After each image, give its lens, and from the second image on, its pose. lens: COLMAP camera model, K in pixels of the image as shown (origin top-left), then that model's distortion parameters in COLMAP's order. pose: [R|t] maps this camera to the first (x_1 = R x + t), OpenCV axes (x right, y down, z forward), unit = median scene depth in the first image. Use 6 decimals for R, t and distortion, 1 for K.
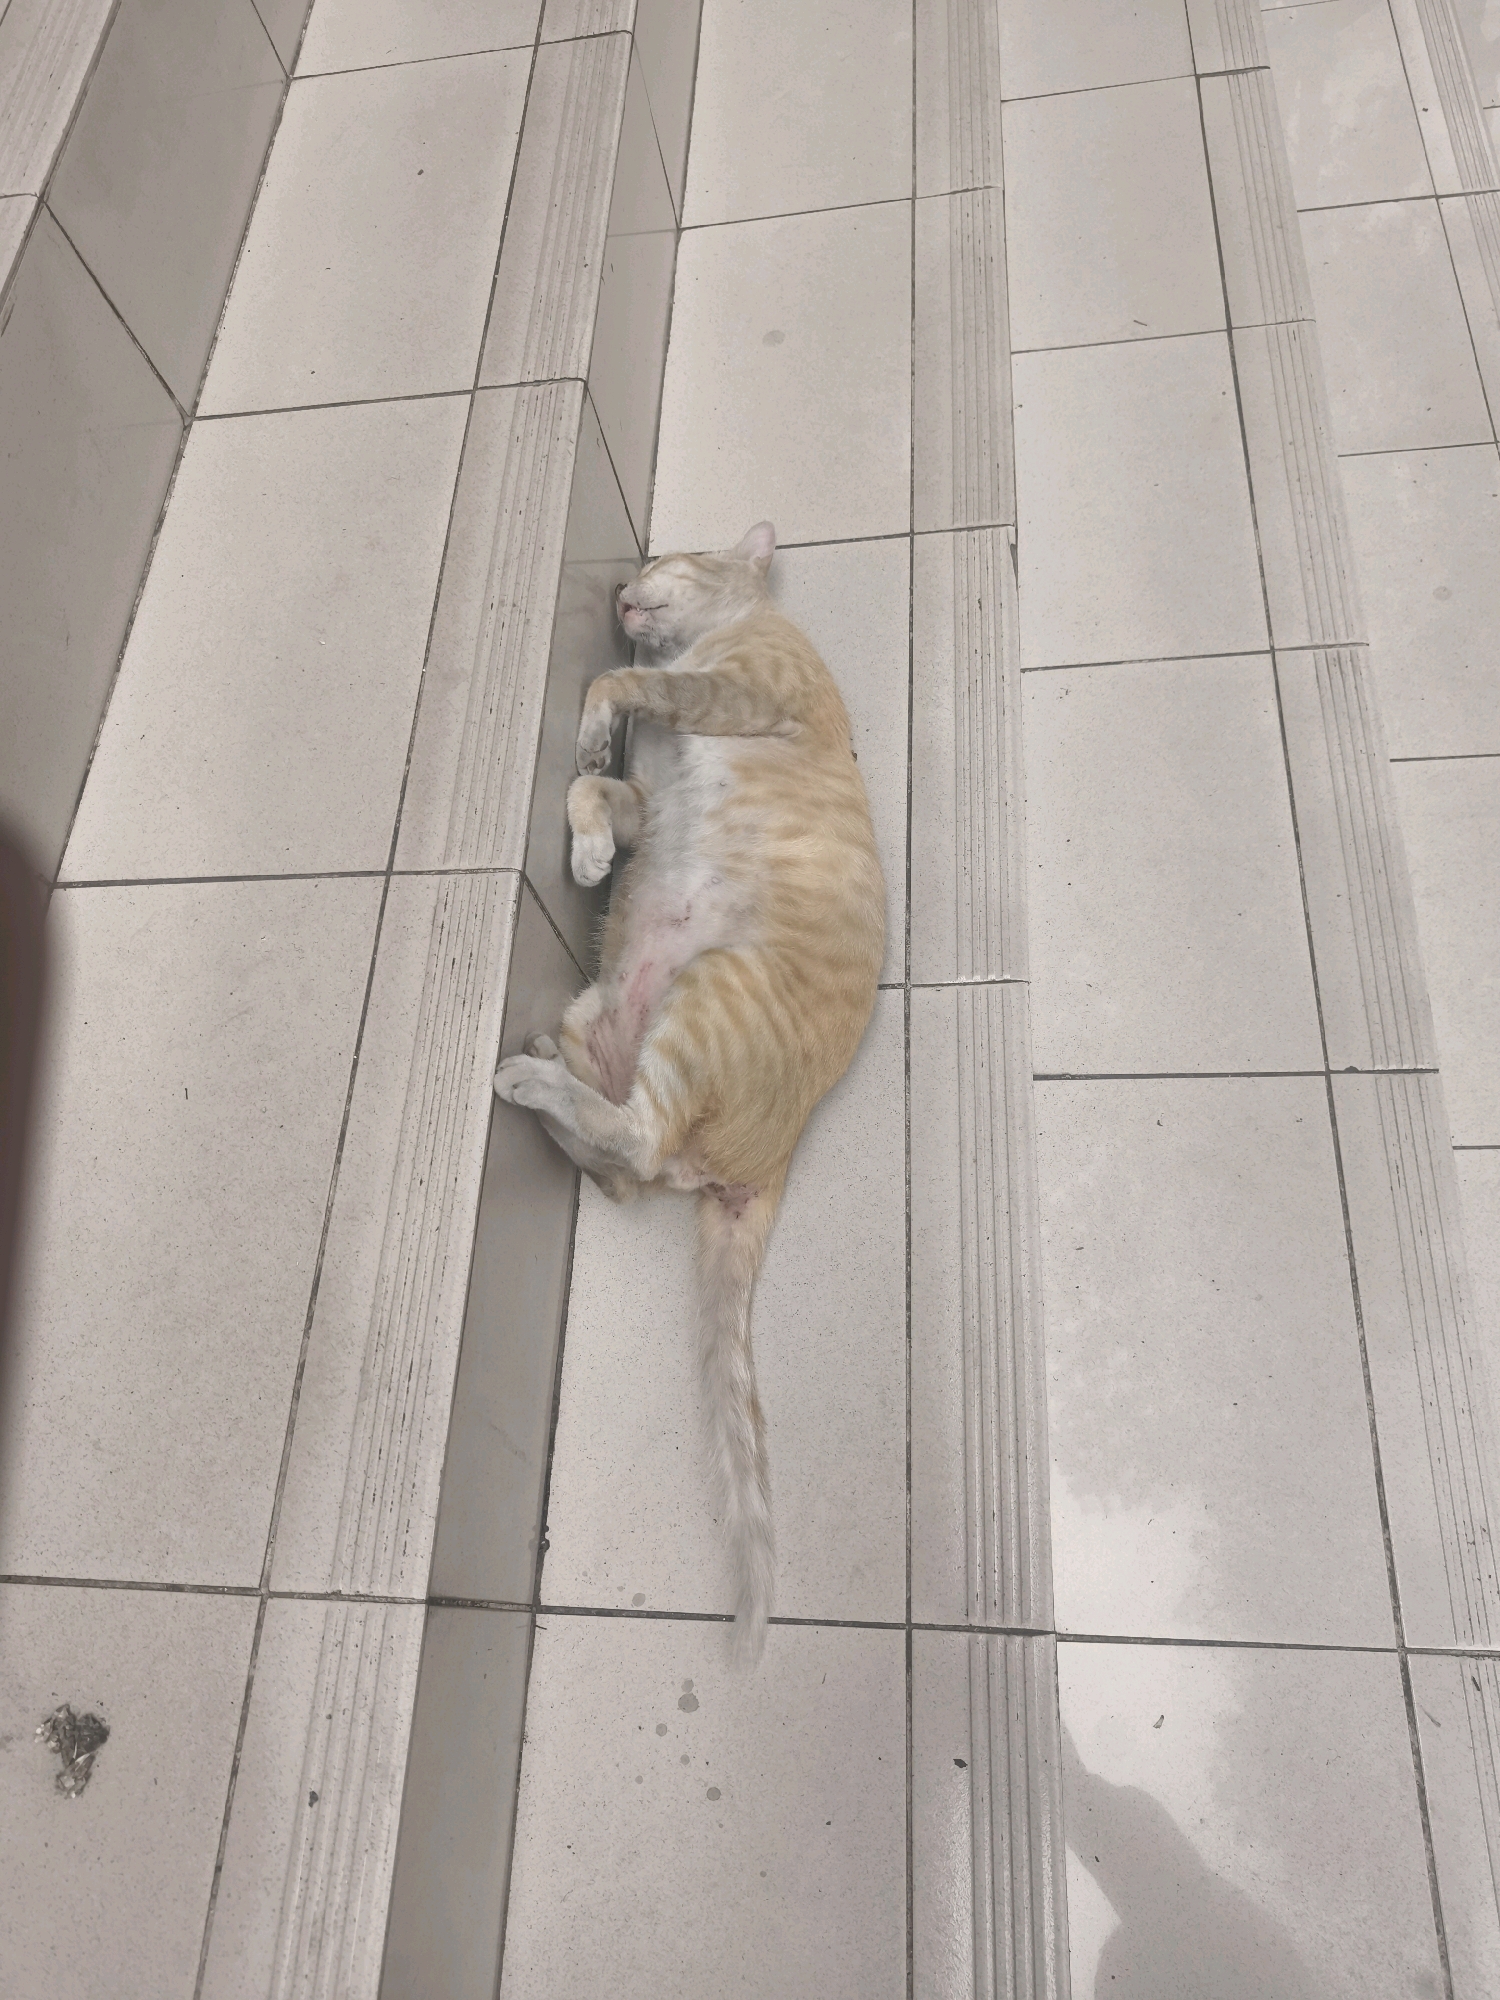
lens RADIAL K [[1392.1, 0, 750.0], [0, 1392.1, 1000.0], [0, 0, 1]] dist [0.043358, -0.050951]
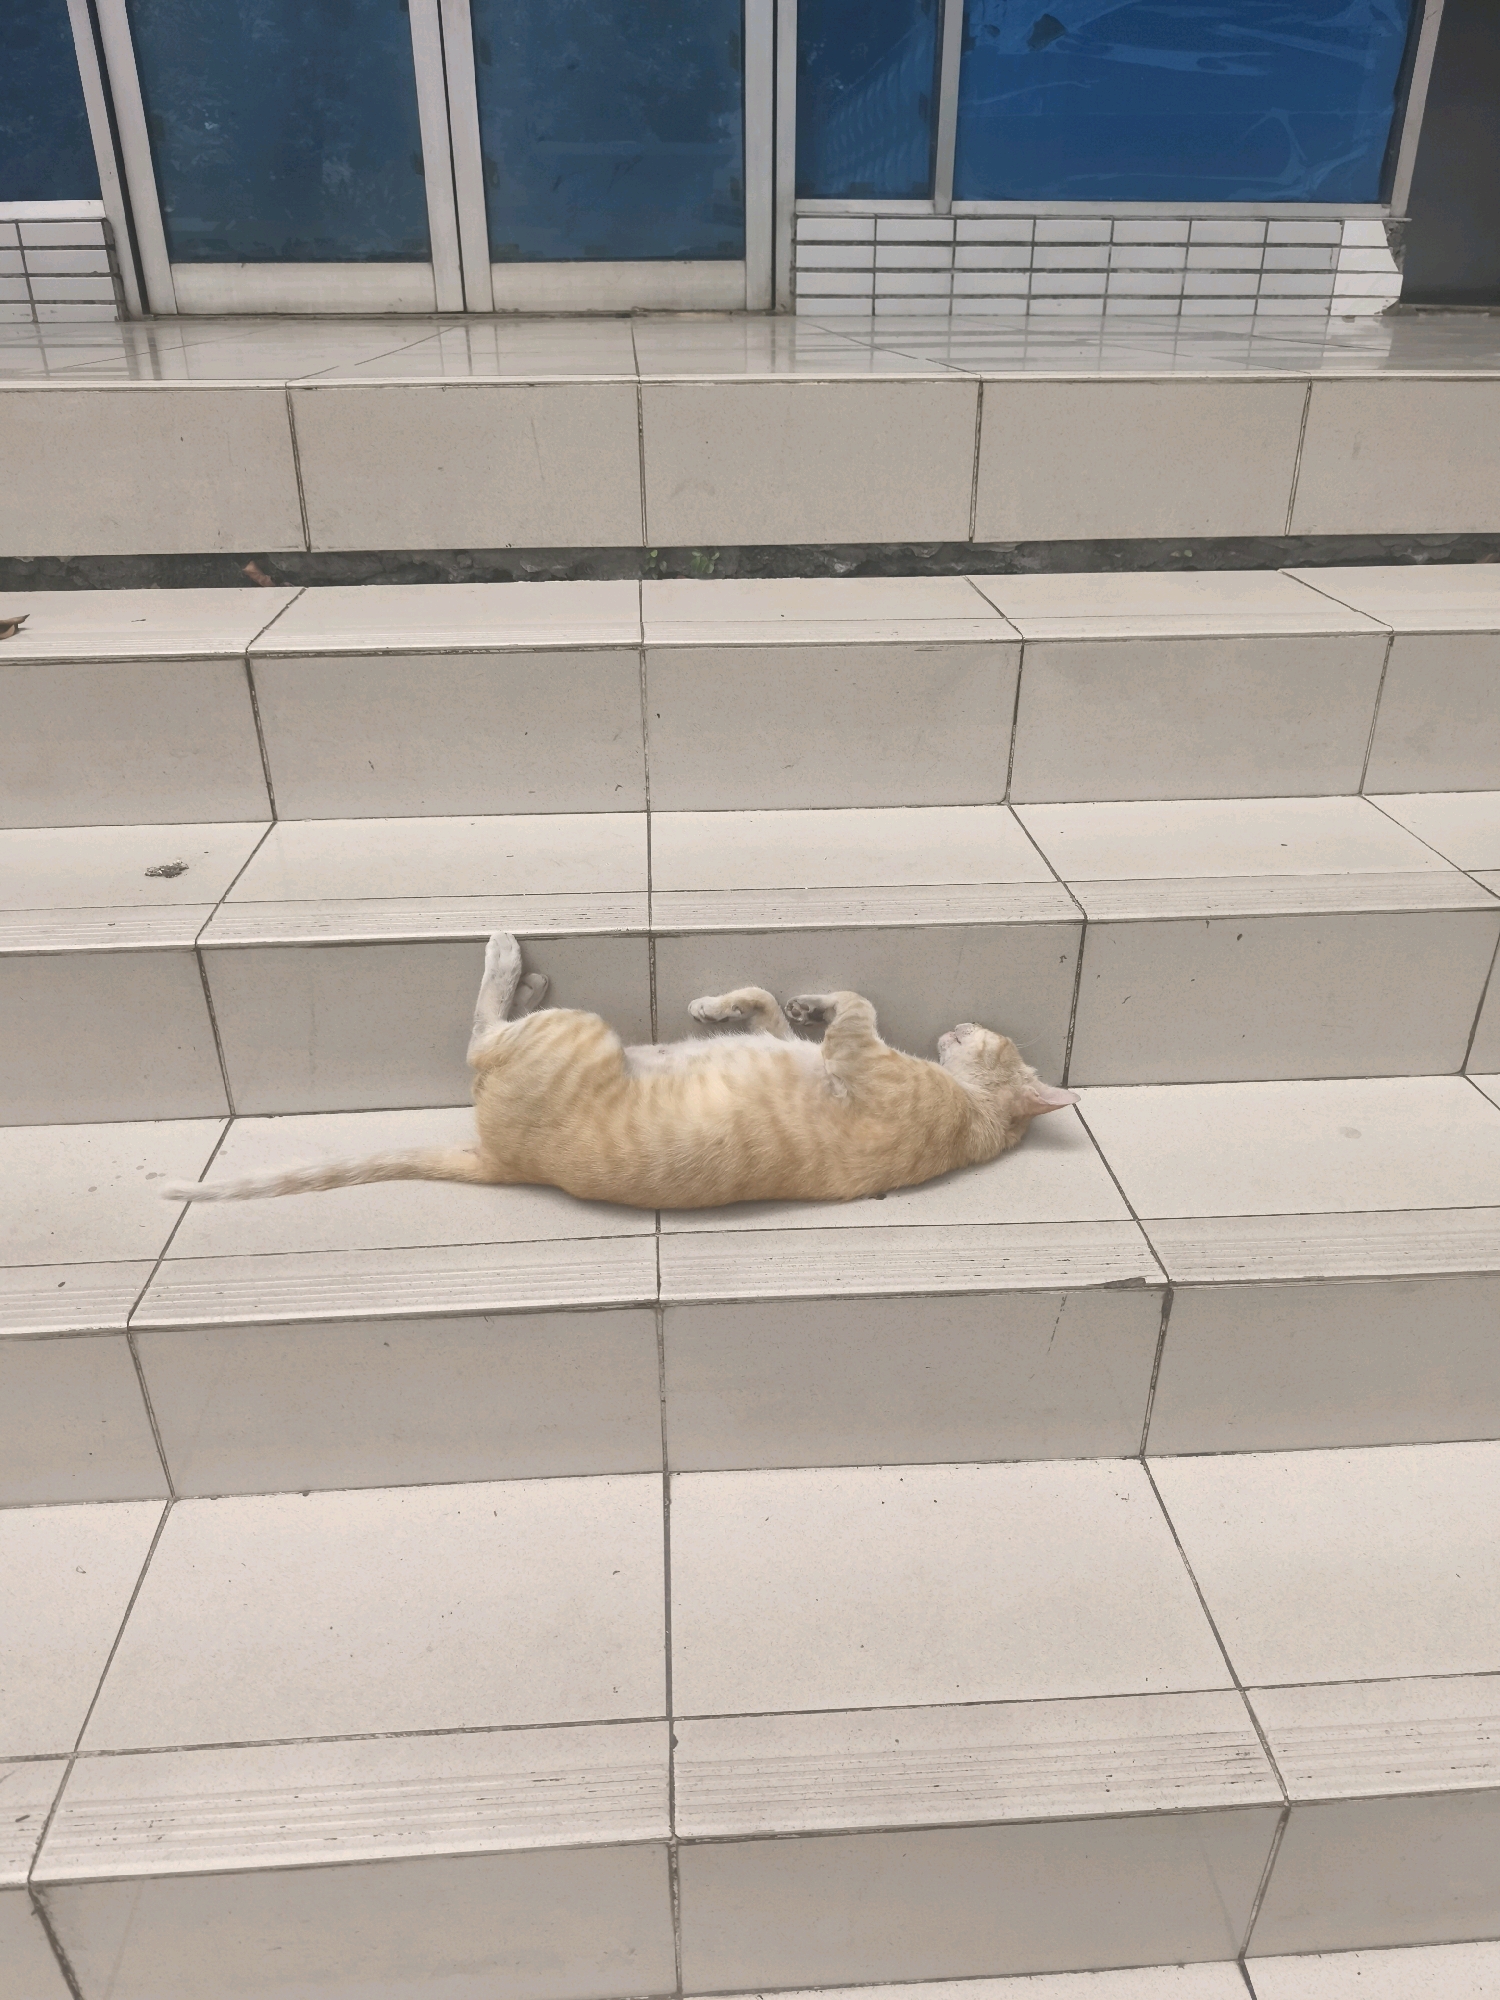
lens RADIAL K [[1391.9, 0, 765.7], [0, 1391.9, 1000.0], [0, 0, 1]] dist [0.003248, -0.003468]
pose [[0.119269, 0.599905, -0.791131, 1.000417], [-0.910957, 0.383032, 0.153115, -0.374324], [0.394883, 0.702425, 0.592172, 0.196533]]
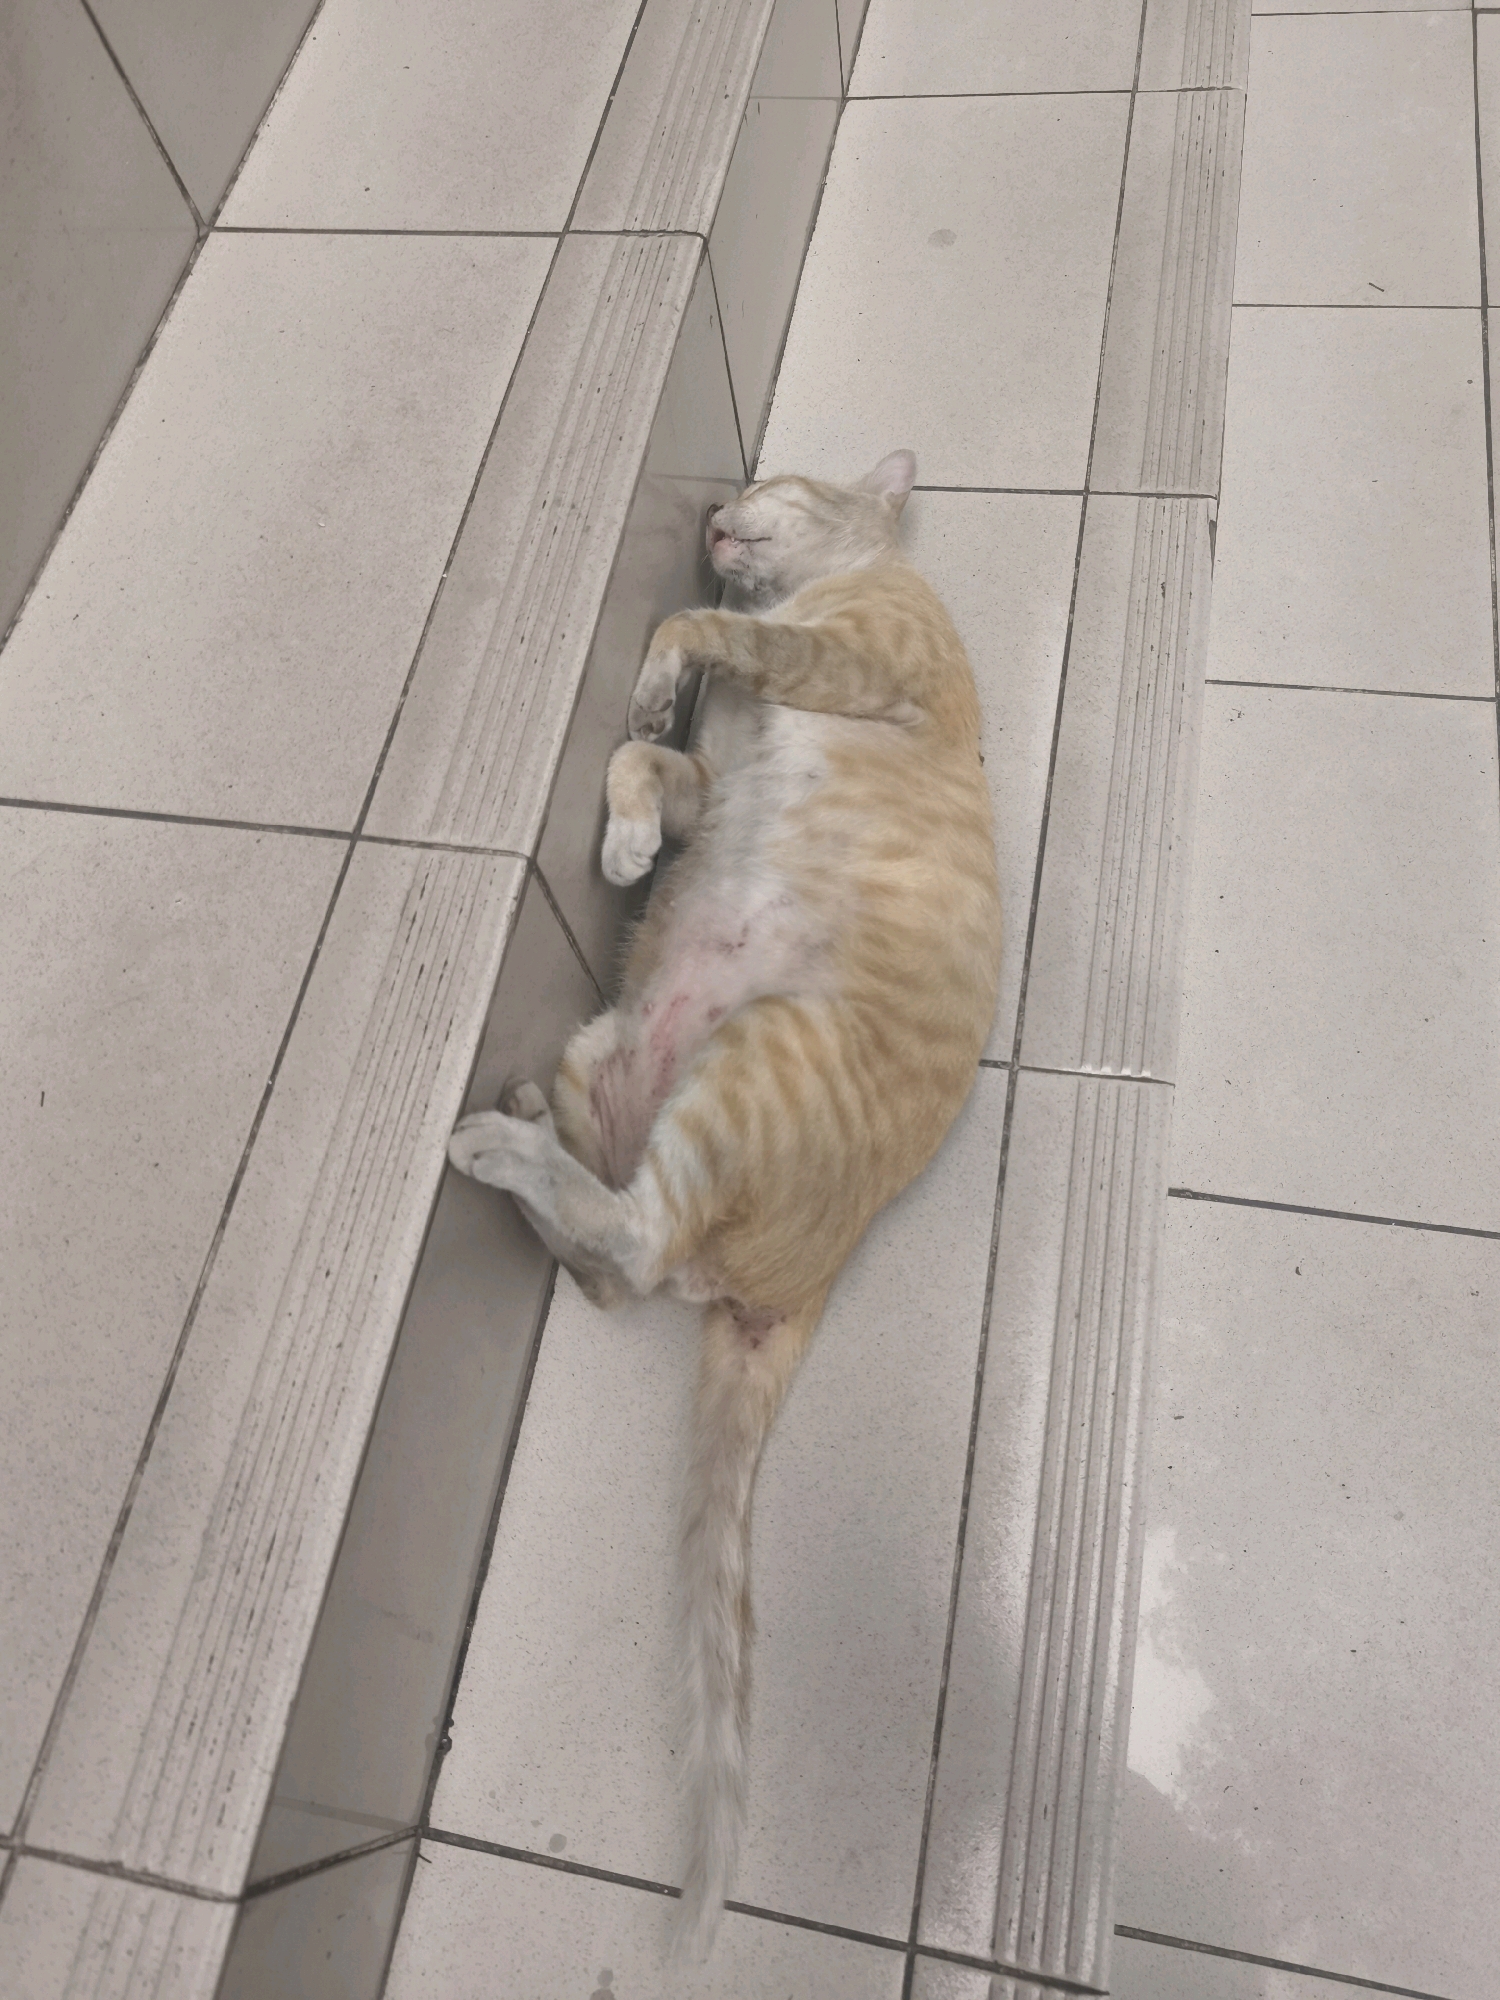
lens RADIAL K [[1391.9, 0, 765.7], [0, 1391.9, 1000.0], [0, 0, 1]] dist [0.003248, -0.003468]
pose [[0.990732, 0.134808, -0.016628, -0.015905], [-0.134500, 0.990742, 0.018417, -0.044537], [0.018957, -0.016010, 0.999692, 0.241352]]
